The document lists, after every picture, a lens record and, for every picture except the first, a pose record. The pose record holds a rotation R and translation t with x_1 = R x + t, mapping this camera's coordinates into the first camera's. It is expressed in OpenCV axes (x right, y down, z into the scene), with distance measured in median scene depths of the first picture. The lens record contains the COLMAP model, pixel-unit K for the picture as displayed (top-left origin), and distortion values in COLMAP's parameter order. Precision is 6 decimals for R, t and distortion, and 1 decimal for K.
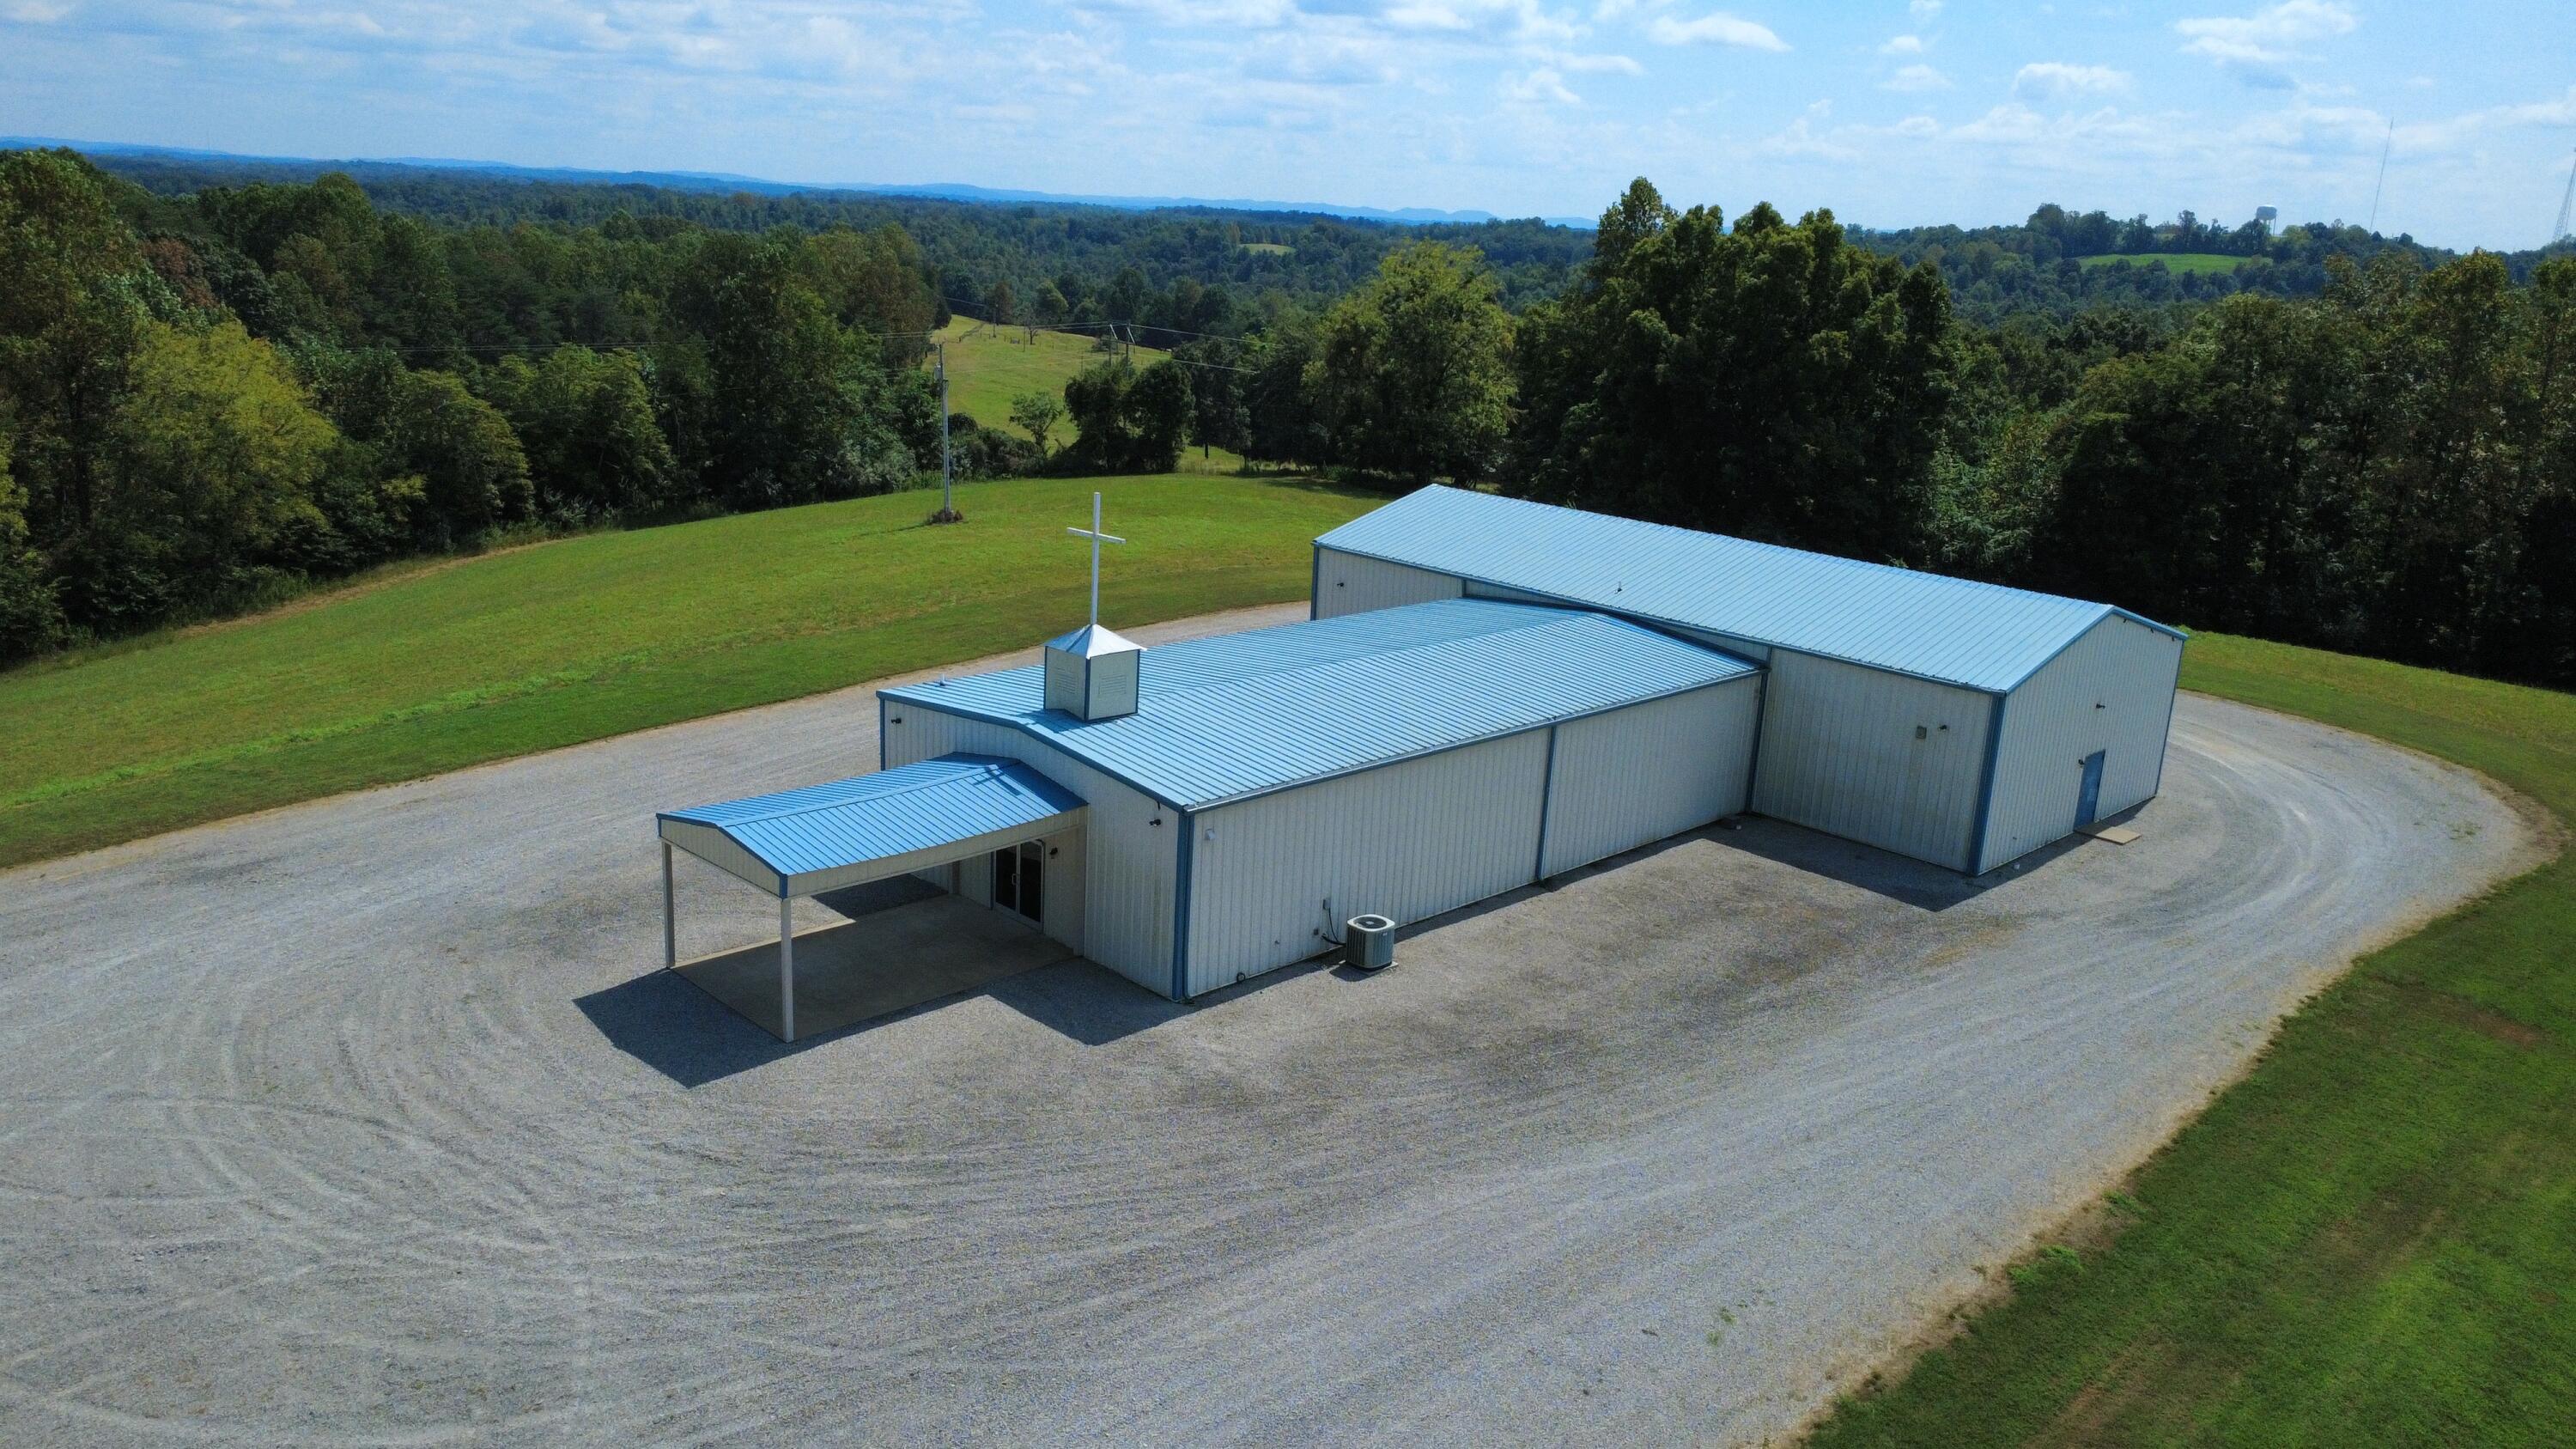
lens RADIAL K [[1864.6, 0, 1298.6], [0, 1864.6, 767.4], [0, 0, 1]] dist [0.001258, 0.005409]
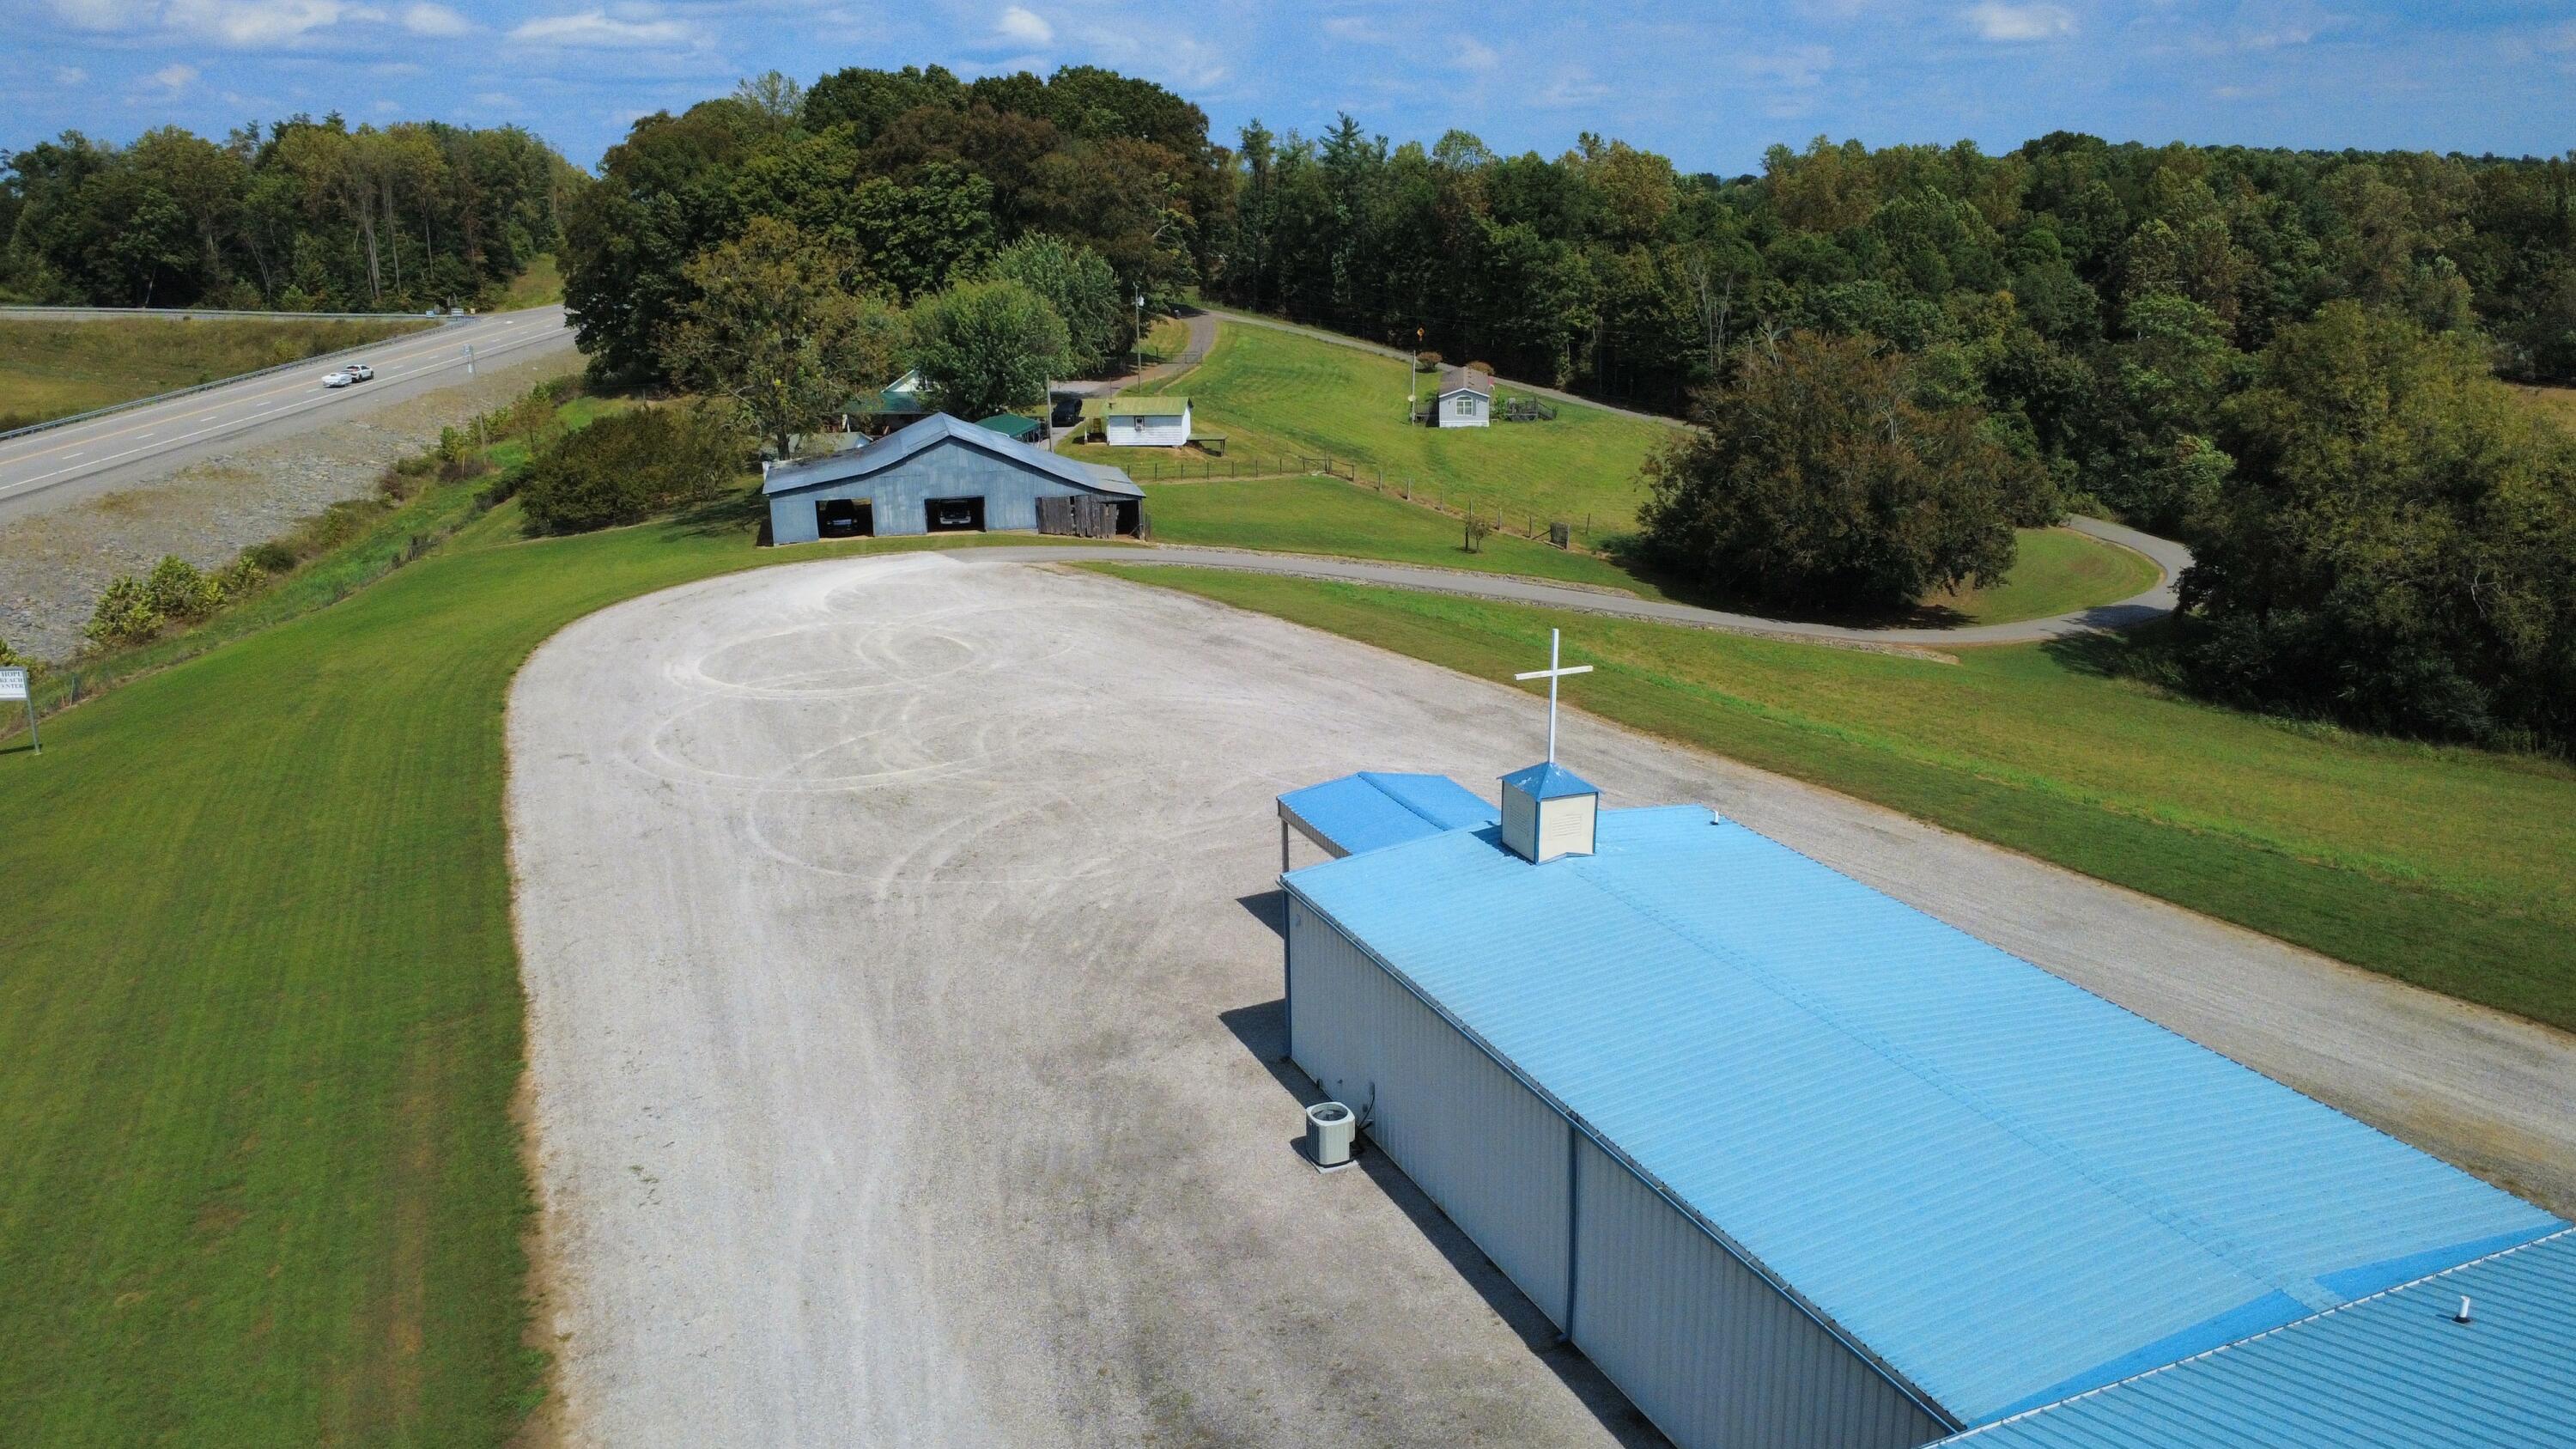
lens RADIAL K [[1864.6, 0, 1275.9], [0, 1864.6, 722.9], [0, 0, 1]] dist [0.001258, 0.005409]
pose [[-0.369293, 0.209543, -0.905381, 0.633517], [-0.269257, 0.908332, 0.320053, -0.285106], [0.889451, 0.361974, -0.279020, 0.877070]]
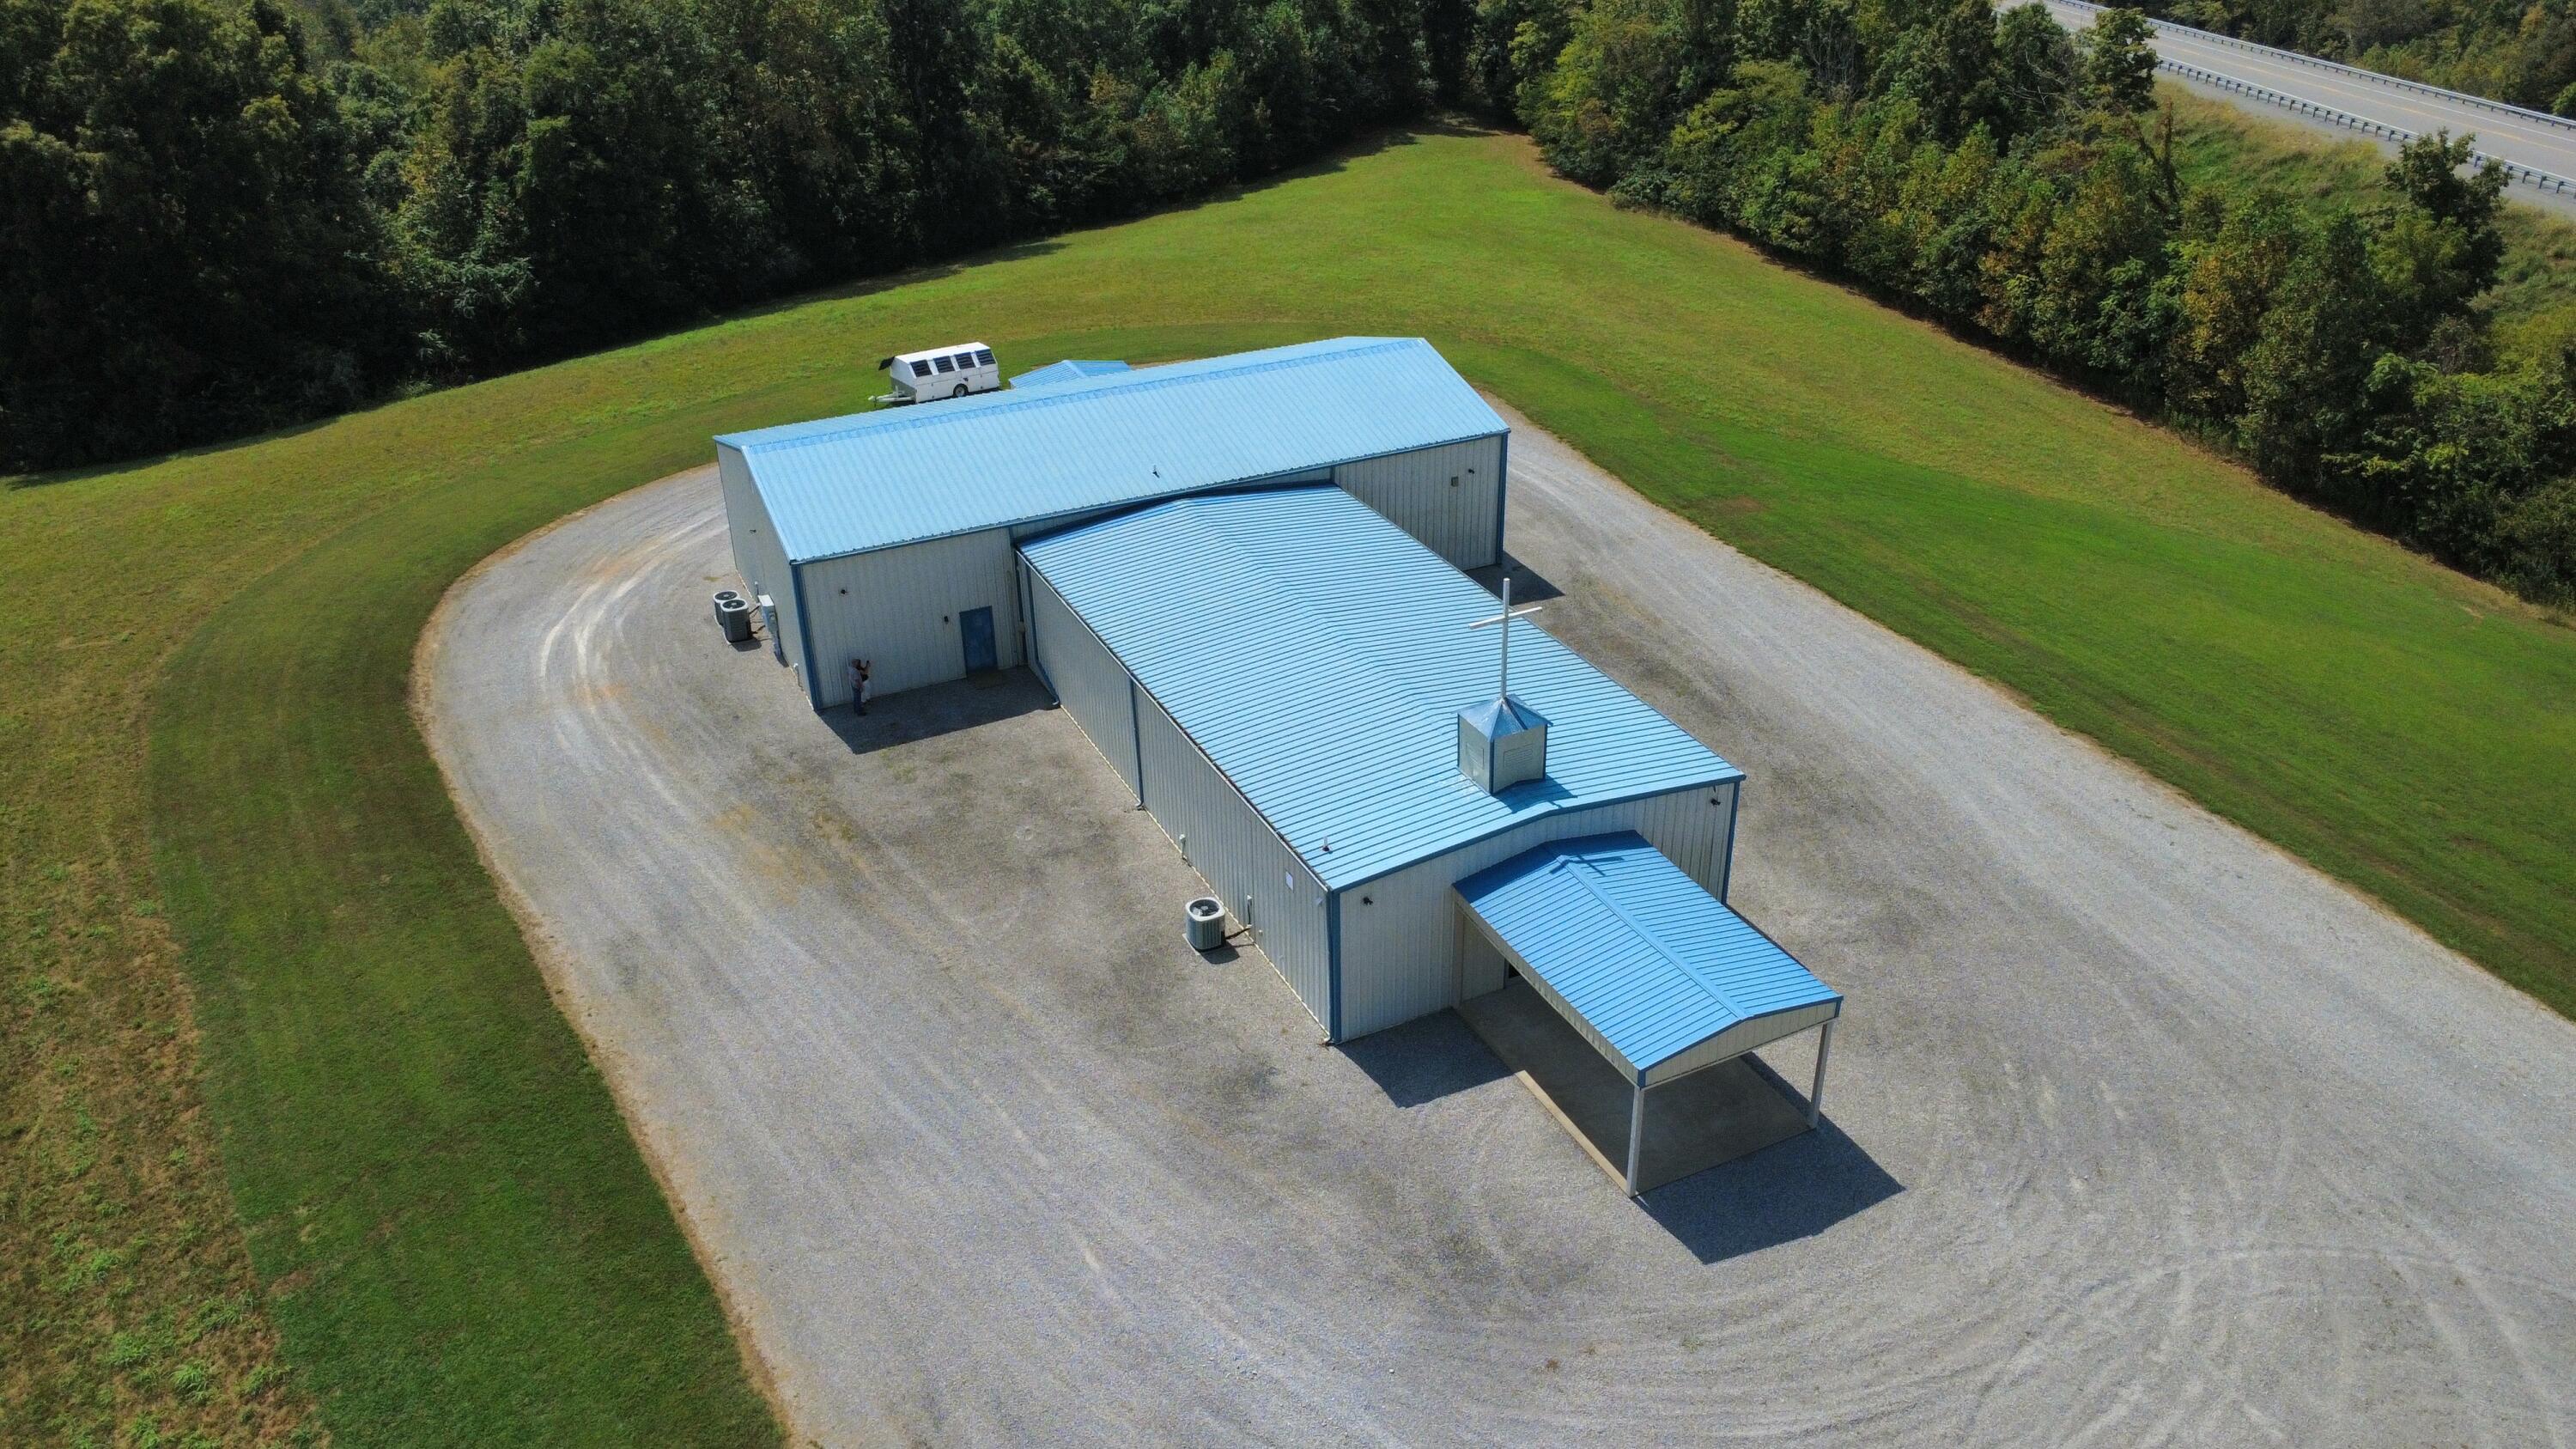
lens RADIAL K [[1864.6, 0, 1283.7], [0, 1864.6, 731.8], [0, 0, 1]] dist [0.001258, 0.005409]
pose [[0.331985, -0.500293, 0.799683, -0.759717], [0.300353, 0.859705, 0.413153, -0.403195], [-0.894189, 0.103026, 0.435673, 0.510205]]
